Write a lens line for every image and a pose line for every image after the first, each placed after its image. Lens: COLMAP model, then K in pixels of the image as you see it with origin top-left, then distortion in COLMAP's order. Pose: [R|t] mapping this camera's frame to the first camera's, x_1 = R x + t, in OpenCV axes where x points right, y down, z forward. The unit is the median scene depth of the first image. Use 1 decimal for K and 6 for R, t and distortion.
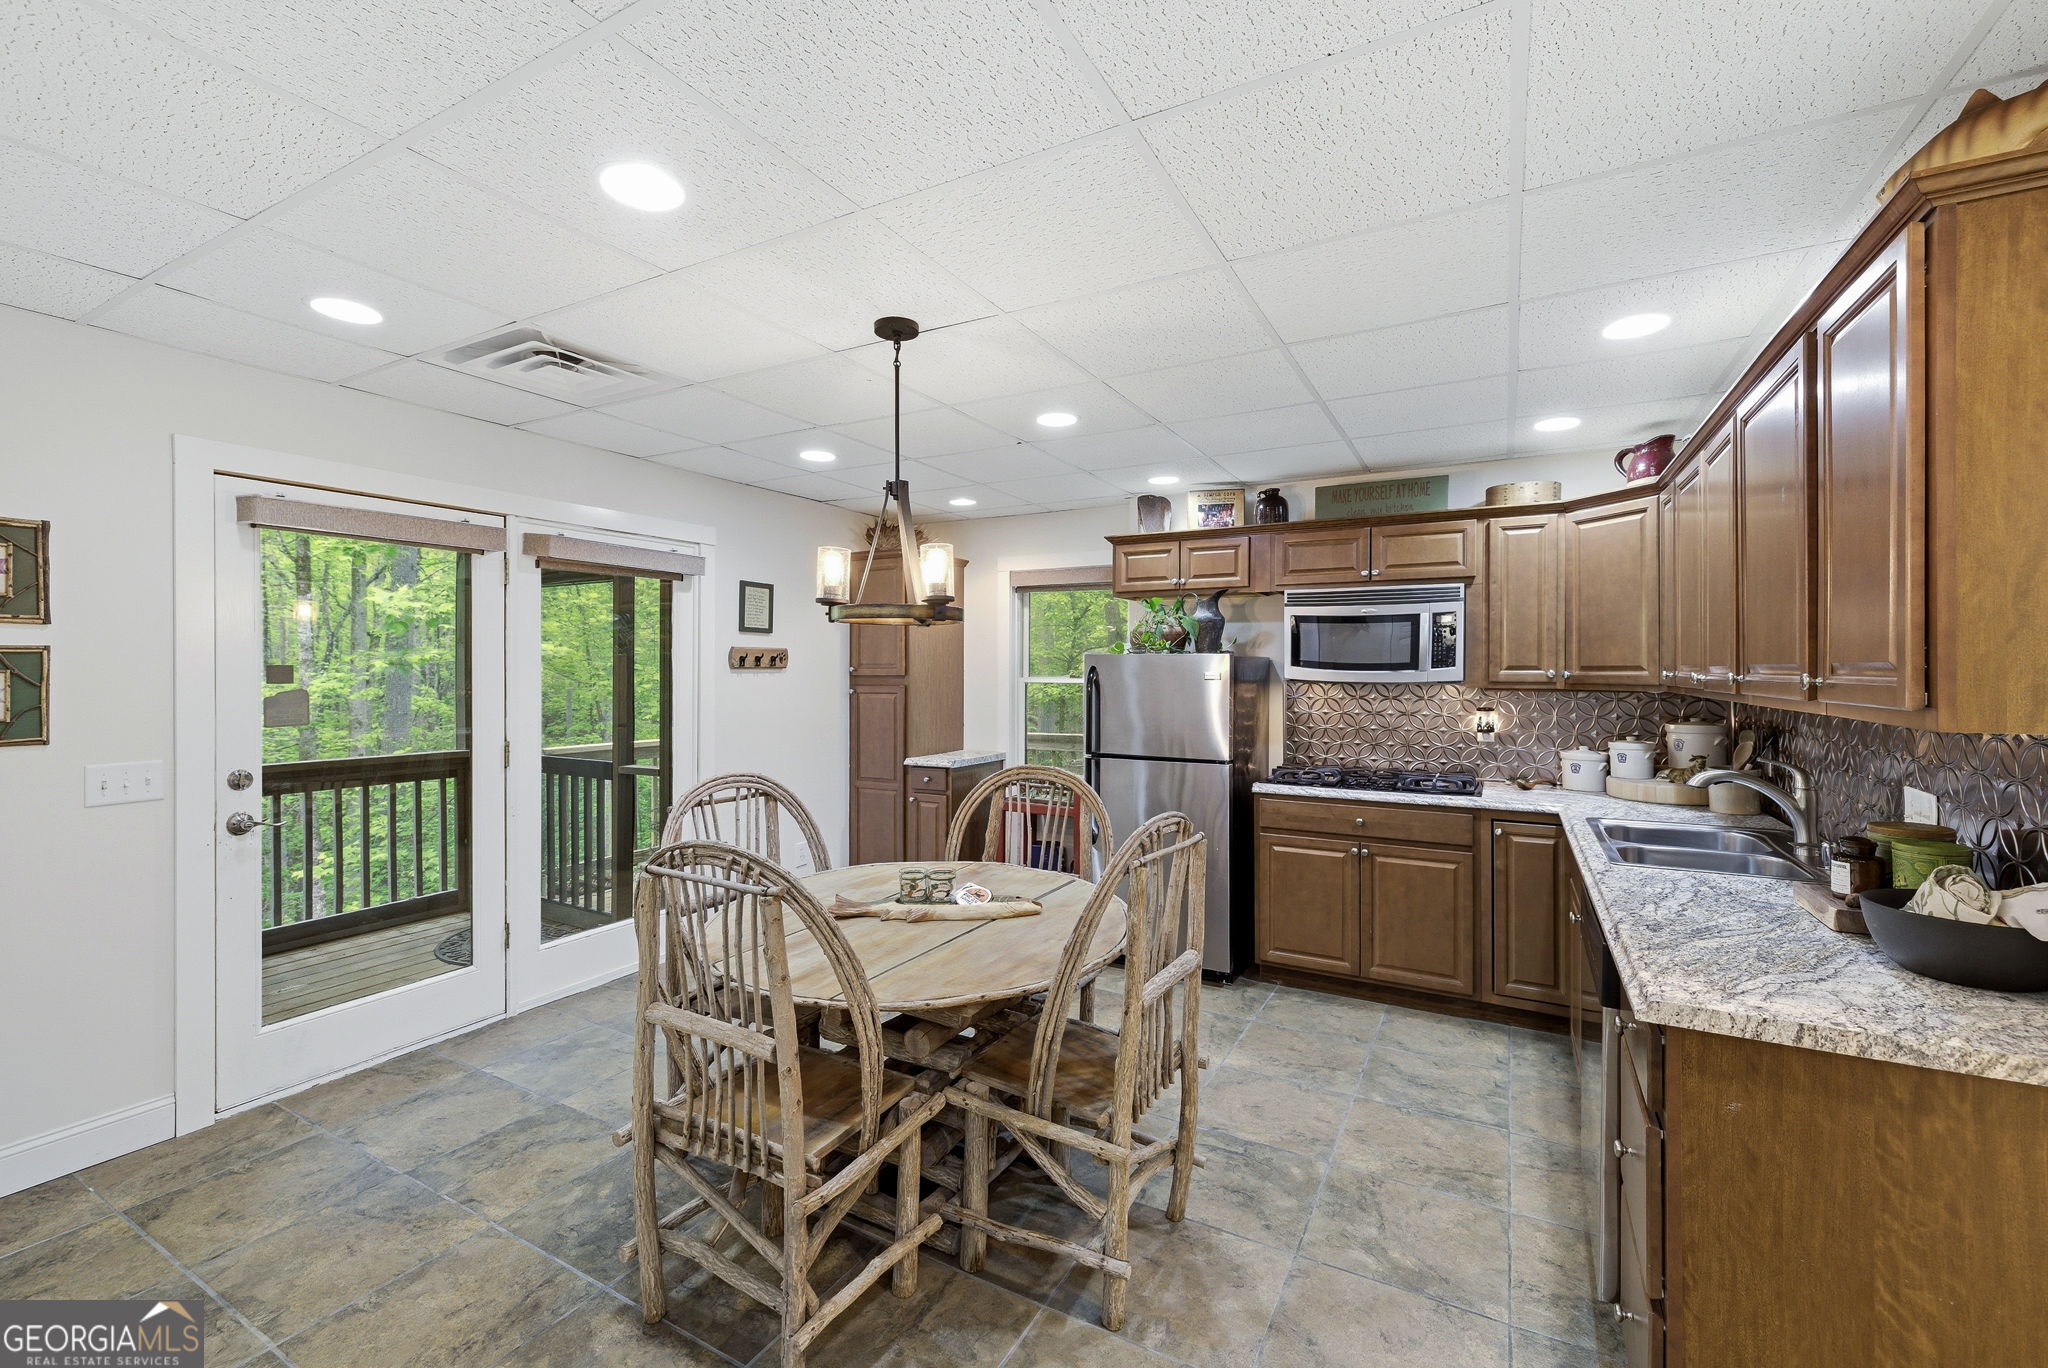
lens RADIAL K [[861.1, 0, 1020.1], [0, 861.1, 652.6], [0, 0, 1]] dist [0.002529, 0.000215]
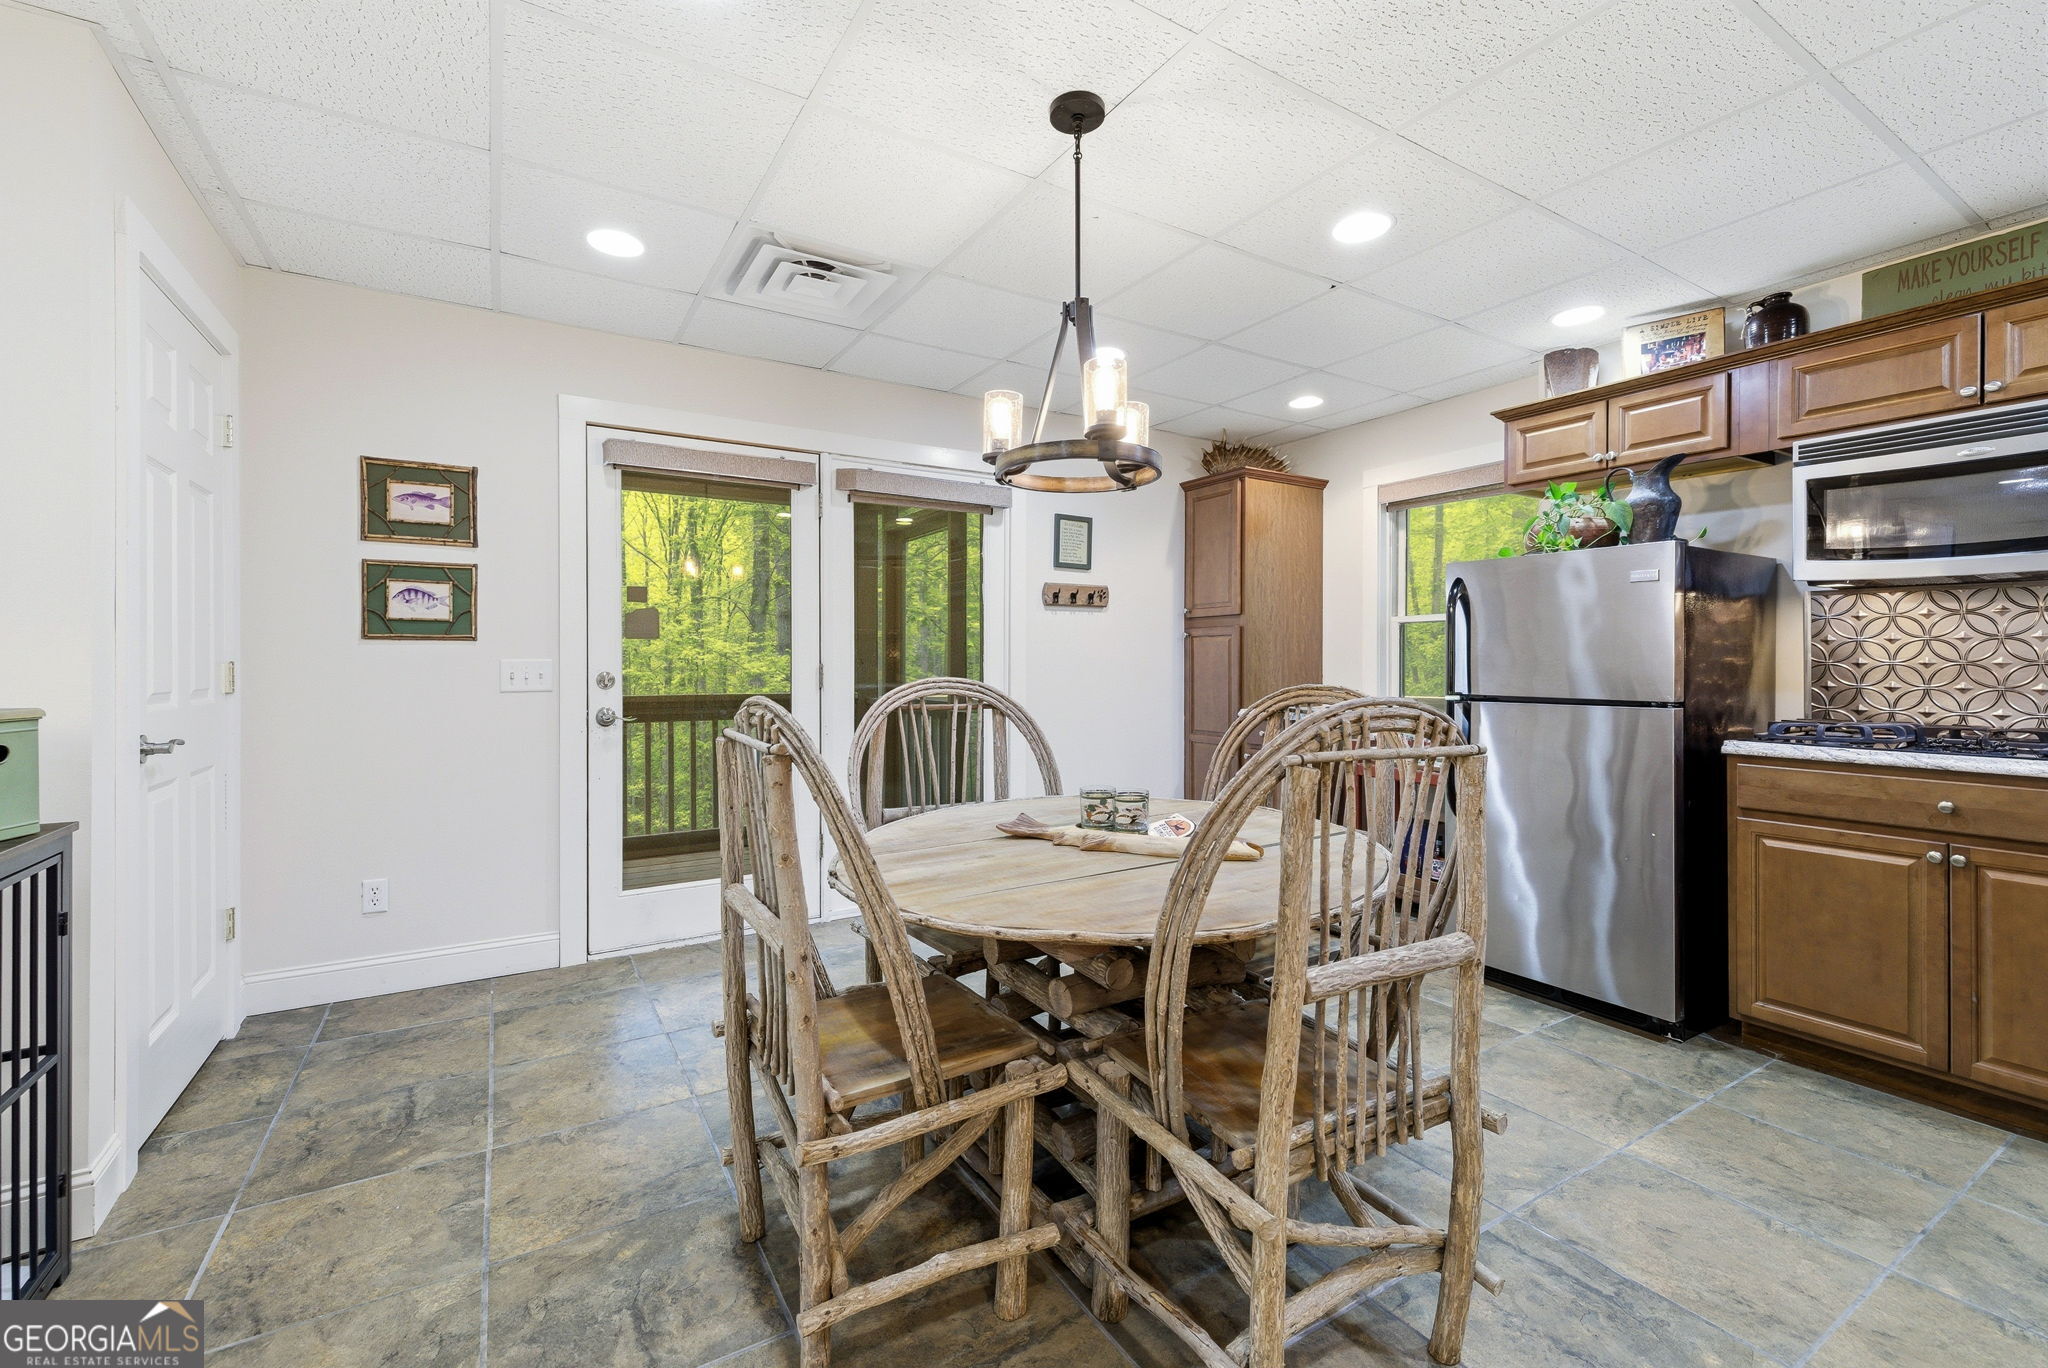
lens RADIAL K [[861.1, 0, 1020.1], [0, 861.1, 652.6], [0, 0, 1]] dist [0.002529, 0.000215]
pose [[0.871222, -0.006725, -0.490844, 0.141667], [0.009302, 0.999953, 0.002810, 0.087850], [0.490802, -0.007014, 0.871243, 0.193672]]
